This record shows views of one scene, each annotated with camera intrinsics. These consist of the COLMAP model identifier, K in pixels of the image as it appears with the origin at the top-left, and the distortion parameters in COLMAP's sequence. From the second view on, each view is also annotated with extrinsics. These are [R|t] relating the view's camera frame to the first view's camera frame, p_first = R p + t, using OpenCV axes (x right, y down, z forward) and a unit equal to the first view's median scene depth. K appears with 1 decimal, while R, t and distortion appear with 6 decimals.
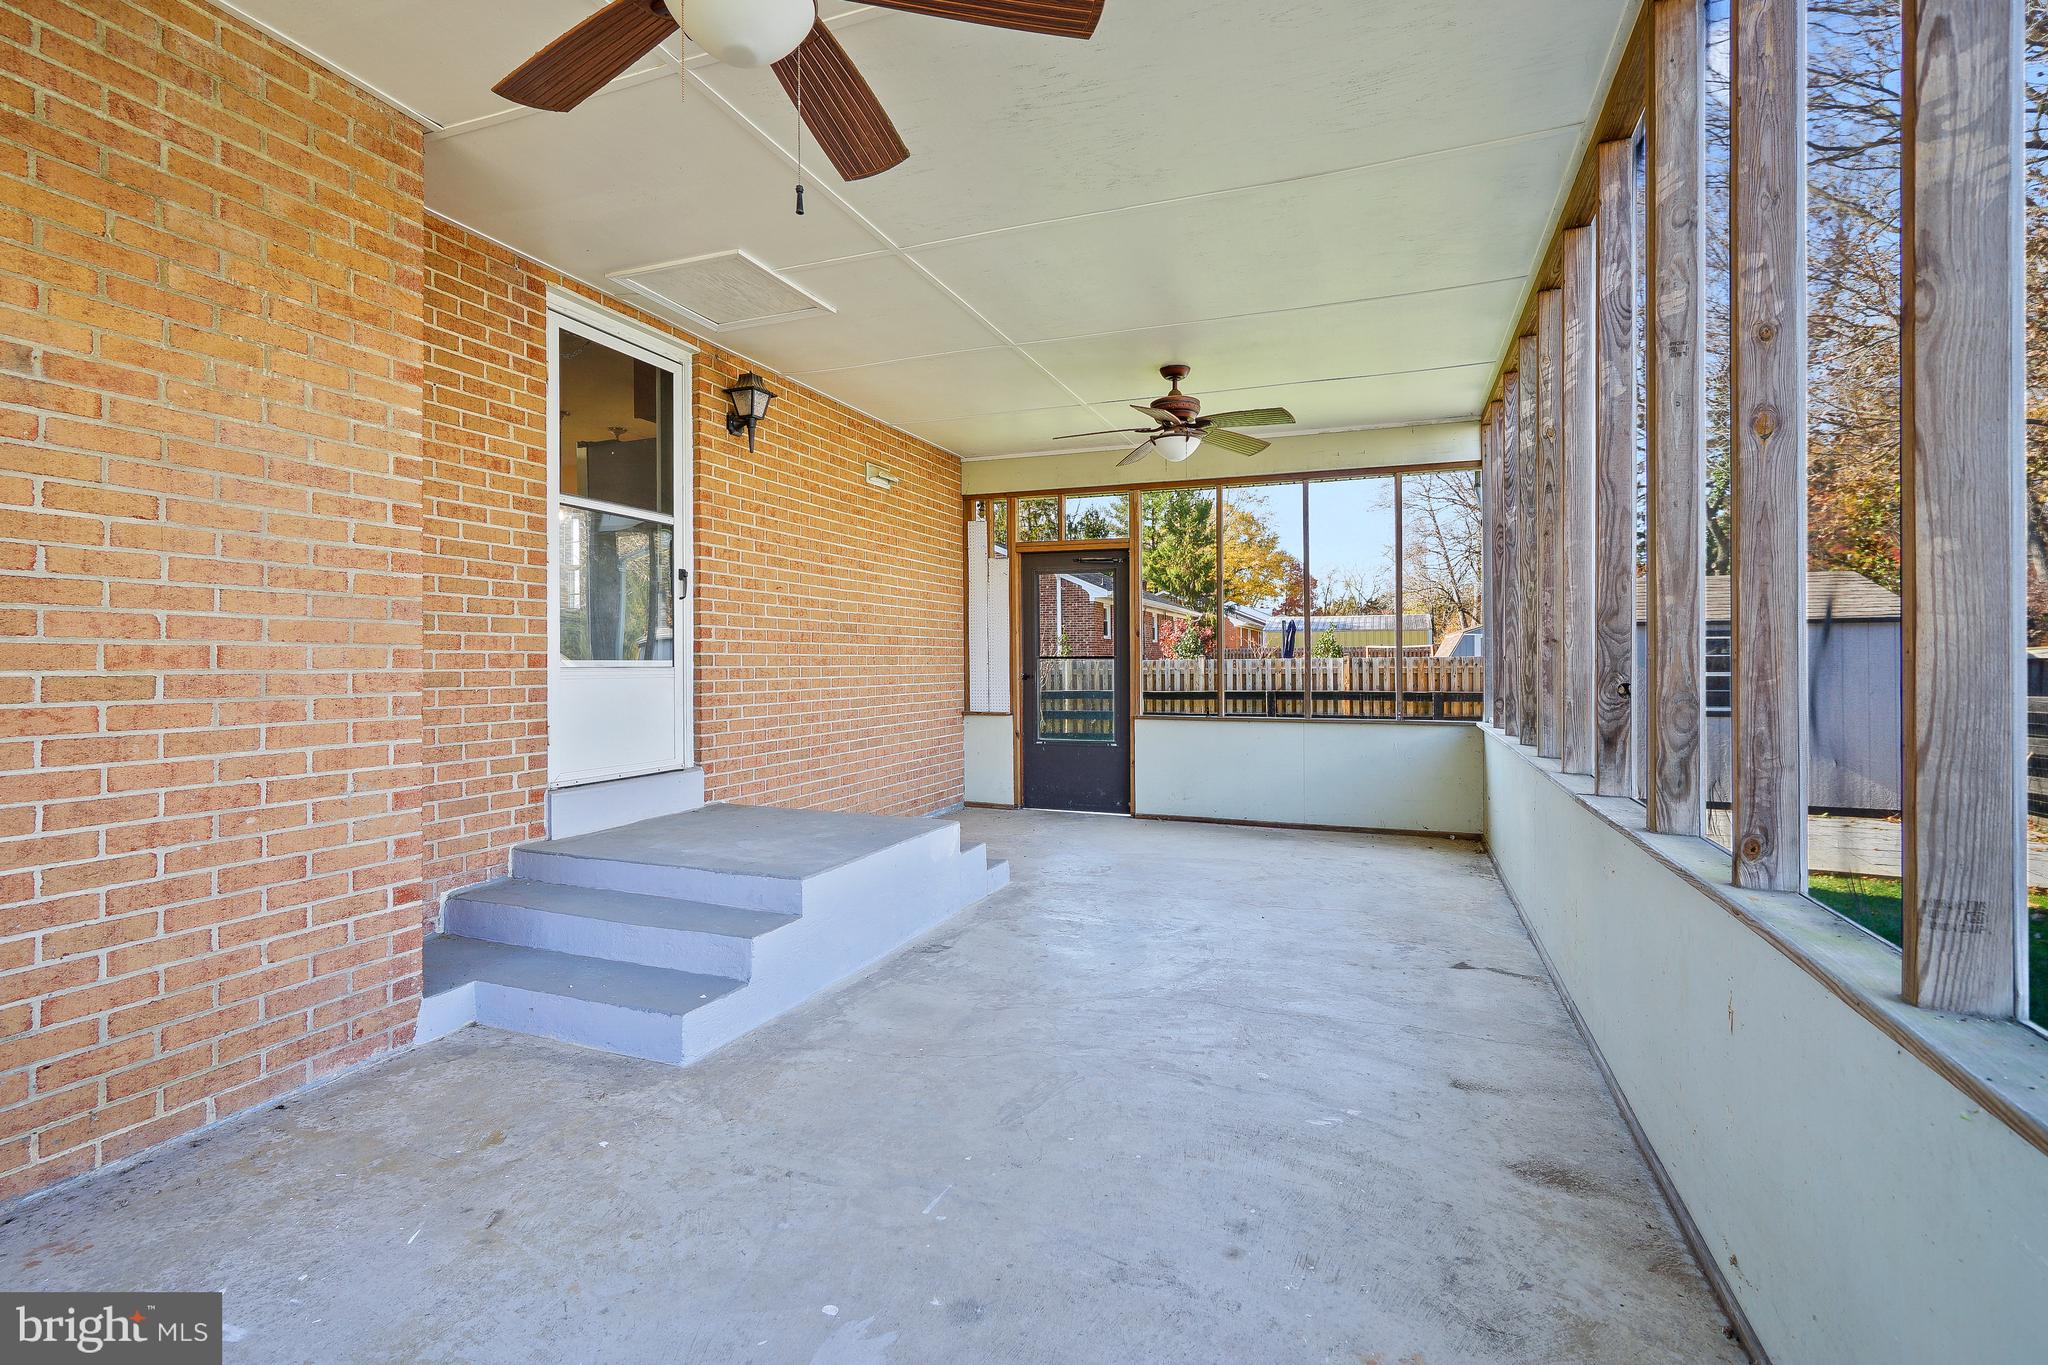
lens RADIAL K [[958.0, 0, 1012.2], [0, 958.0, 678.2], [0, 0, 1]] dist [0.000706, 0.000224]
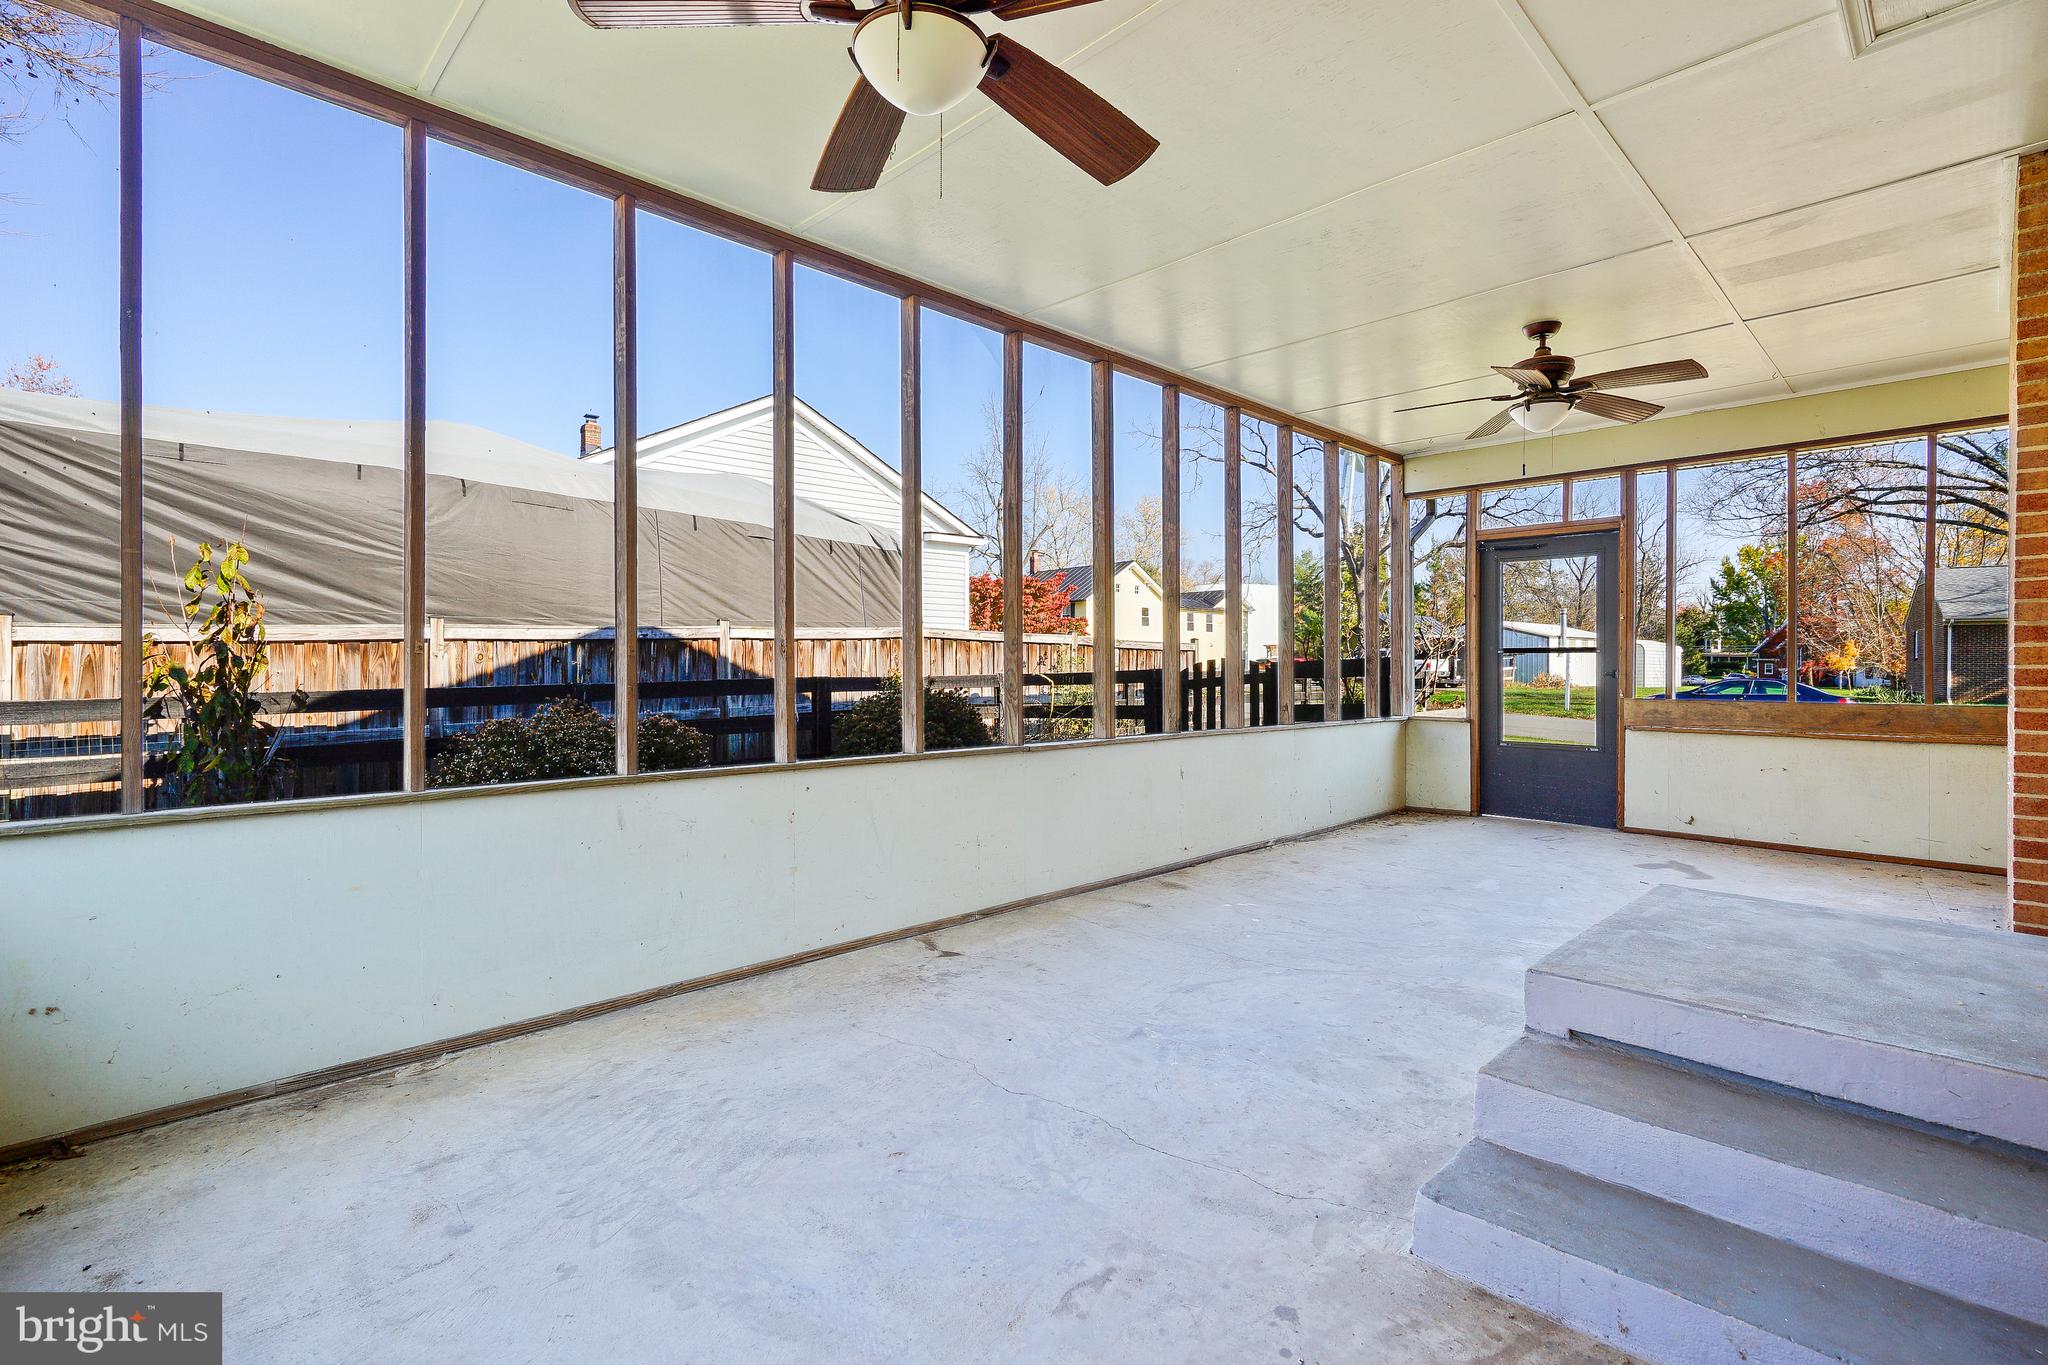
lens RADIAL K [[958.0, 0, 1012.2], [0, 958.0, 678.2], [0, 0, 1]] dist [0.000706, 0.000224]
pose [[-0.910907, -0.006141, 0.412565, -0.019320], [0.006098, 0.999580, 0.028342, -0.028531], [-0.412566, 0.028332, -0.910487, 1.975973]]
